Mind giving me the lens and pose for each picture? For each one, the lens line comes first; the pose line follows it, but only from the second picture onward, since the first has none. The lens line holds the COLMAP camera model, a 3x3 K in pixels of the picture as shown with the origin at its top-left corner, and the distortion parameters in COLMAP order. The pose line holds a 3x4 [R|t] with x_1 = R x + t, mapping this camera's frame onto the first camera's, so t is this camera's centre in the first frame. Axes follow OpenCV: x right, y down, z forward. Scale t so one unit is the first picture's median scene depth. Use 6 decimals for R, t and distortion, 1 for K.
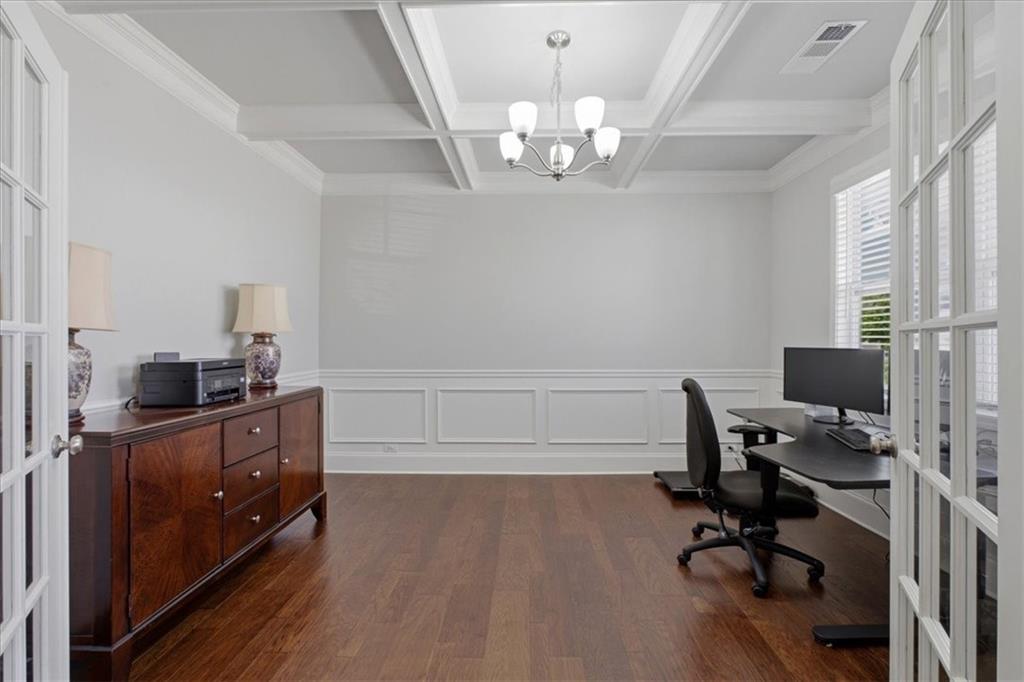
lens RADIAL K [[420.5, 0, 512.0], [0, 420.5, 341.0], [0, 0, 1]] dist [-0.004715, 0.000009]
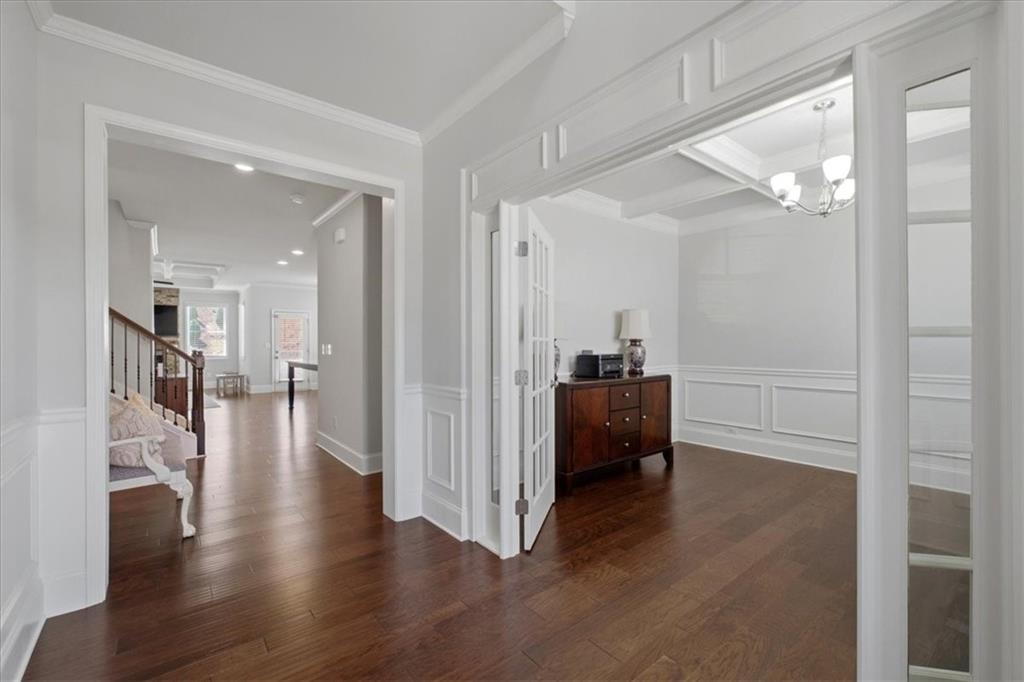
lens RADIAL K [[434.6, 0, 512.0], [0, 434.6, 341.0], [0, 0, 1]] dist [-0.001591, -0.000013]
pose [[0.631899, -0.006329, -0.775025, 0.488916], [0.002065, 0.999977, -0.006483, -0.002395], [0.775048, 0.002496, 0.631897, -0.514231]]
